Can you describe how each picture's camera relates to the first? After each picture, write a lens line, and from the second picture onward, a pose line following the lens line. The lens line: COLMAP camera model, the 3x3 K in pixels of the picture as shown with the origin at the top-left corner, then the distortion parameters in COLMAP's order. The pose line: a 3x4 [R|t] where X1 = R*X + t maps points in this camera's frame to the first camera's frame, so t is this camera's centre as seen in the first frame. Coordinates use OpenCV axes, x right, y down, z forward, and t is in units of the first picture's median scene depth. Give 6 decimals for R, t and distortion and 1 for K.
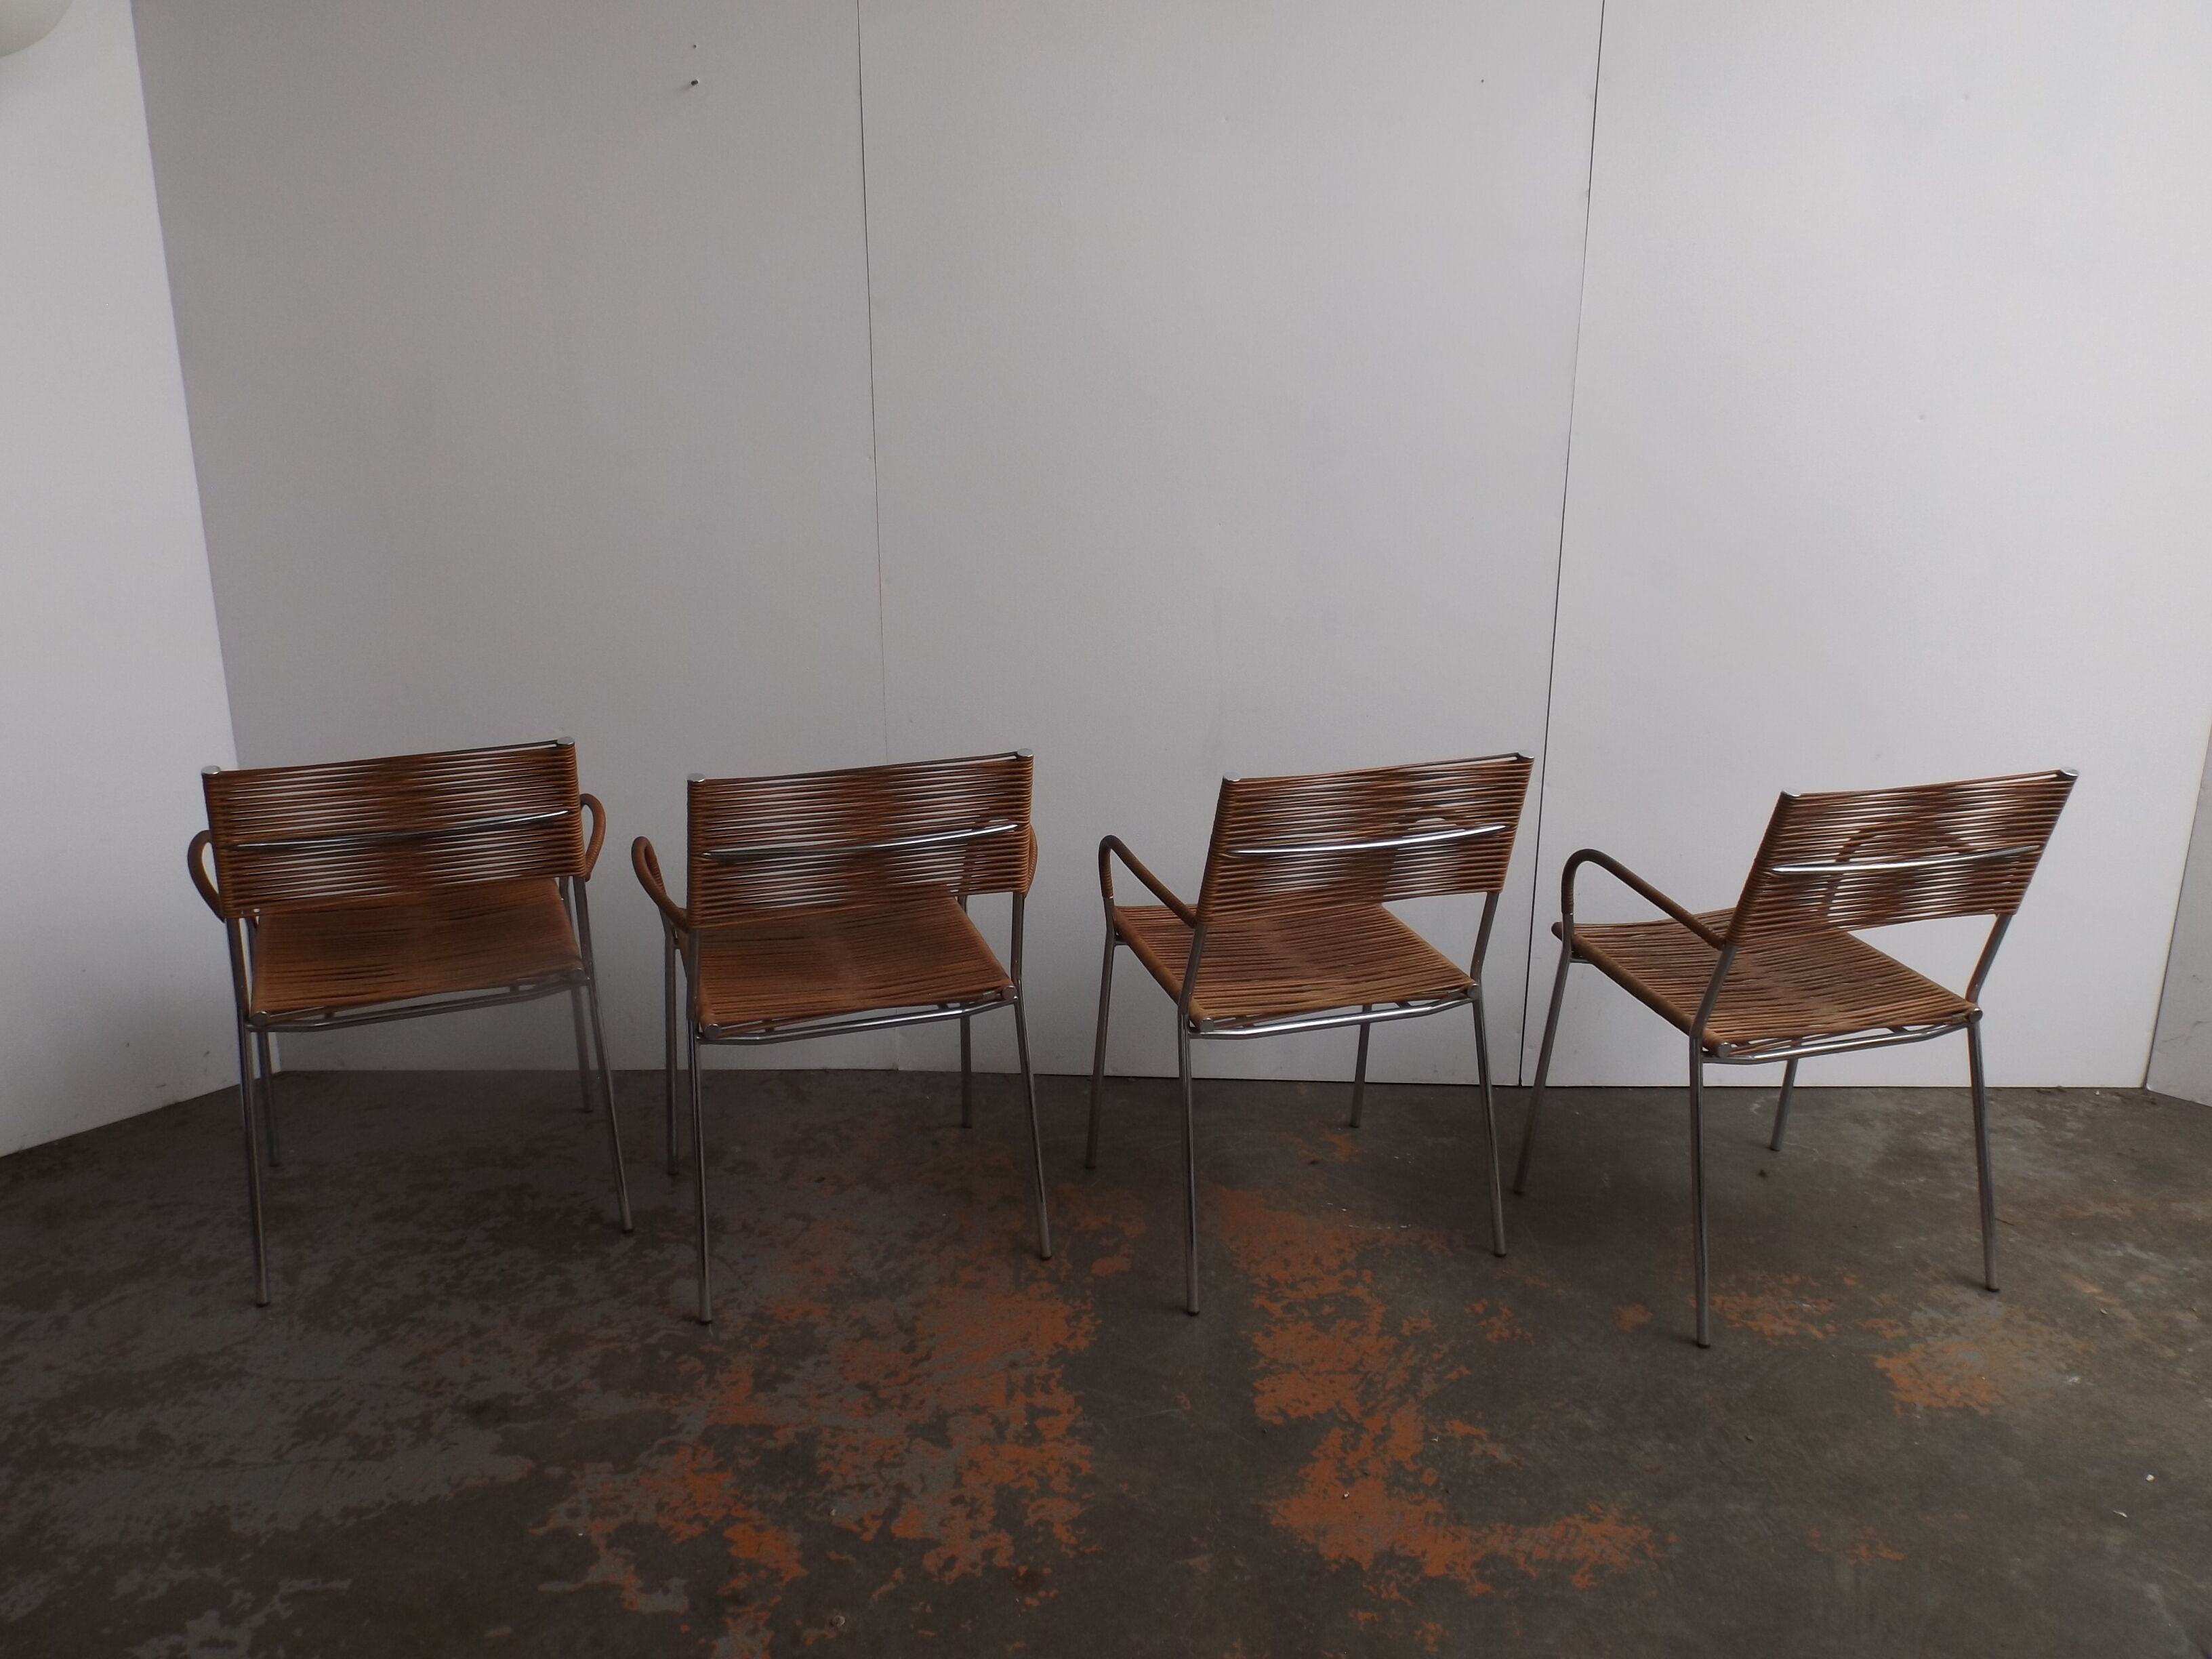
lens RADIAL K [[1615.8, 0, 1100.6], [0, 1615.8, 825.2], [0, 0, 1]] dist [0.019826, -0.018003]
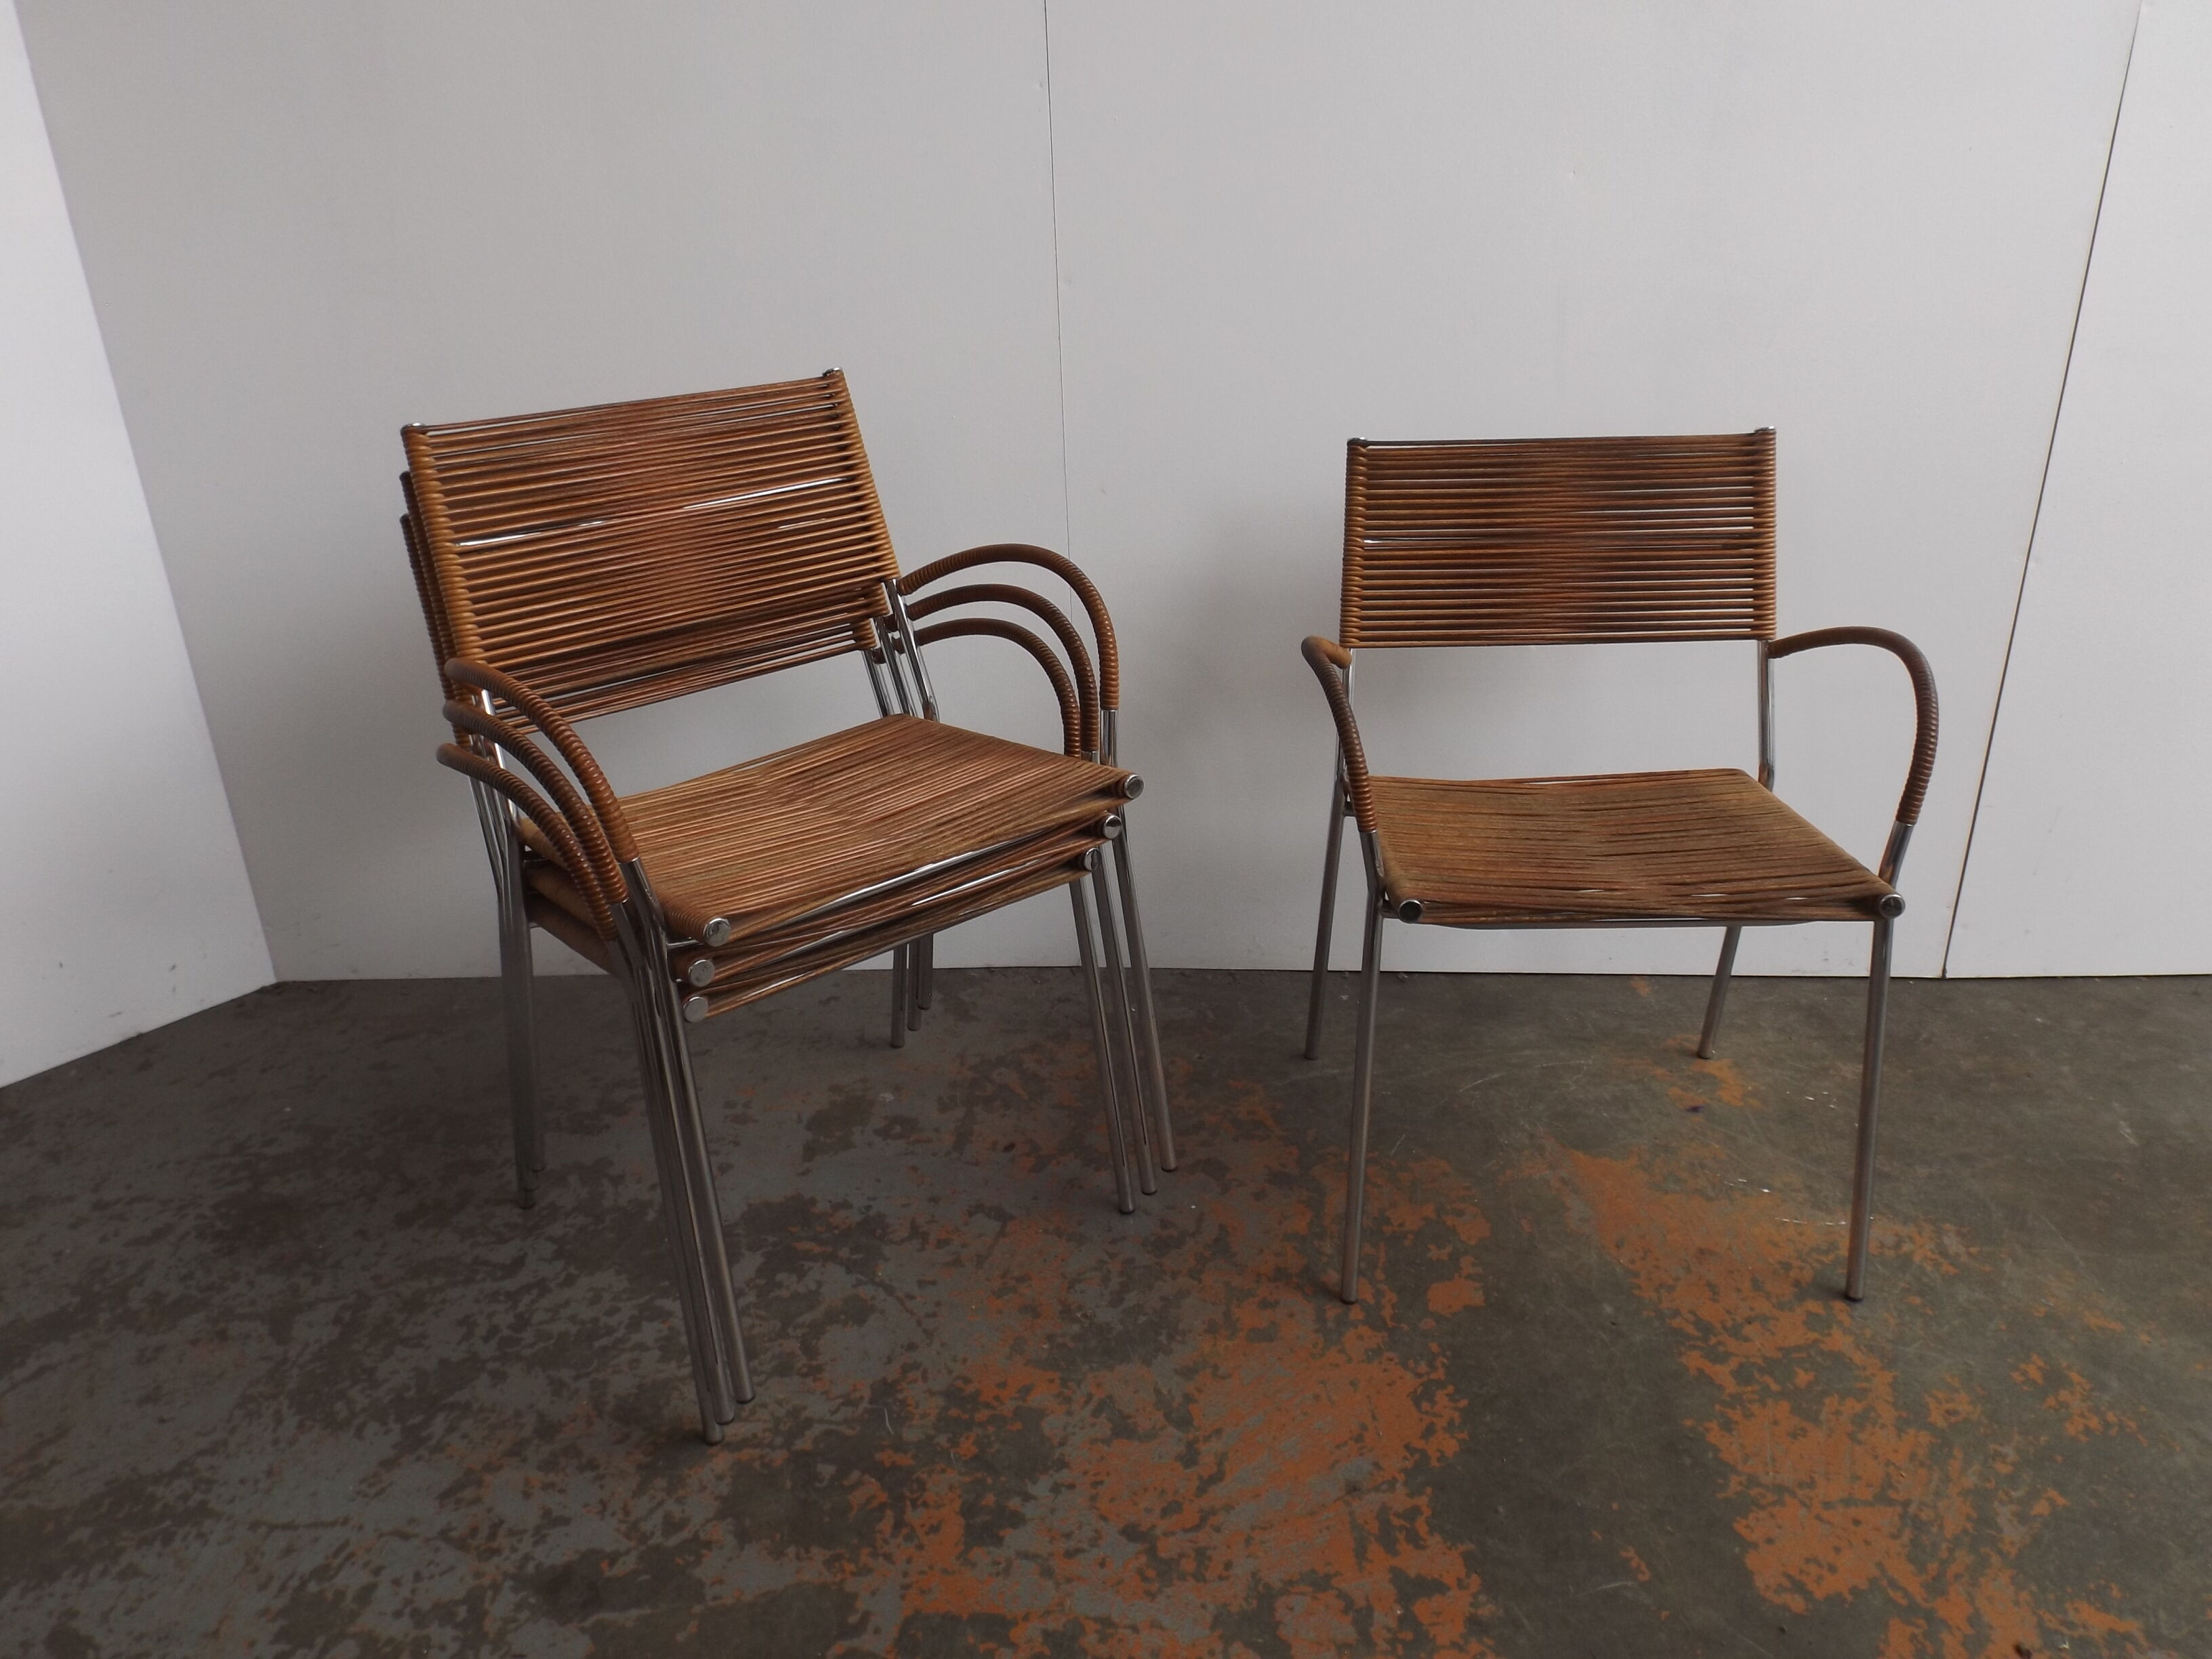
lens RADIAL K [[1615.8, 0, 1102.7], [0, 1615.8, 823.1], [0, 0, 1]] dist [0.019826, -0.018003]
pose [[0.999119, -0.019454, -0.037199, -0.125628], [0.024685, 0.989006, 0.145800, -0.032817], [0.033953, -0.146590, 0.988615, 0.385578]]
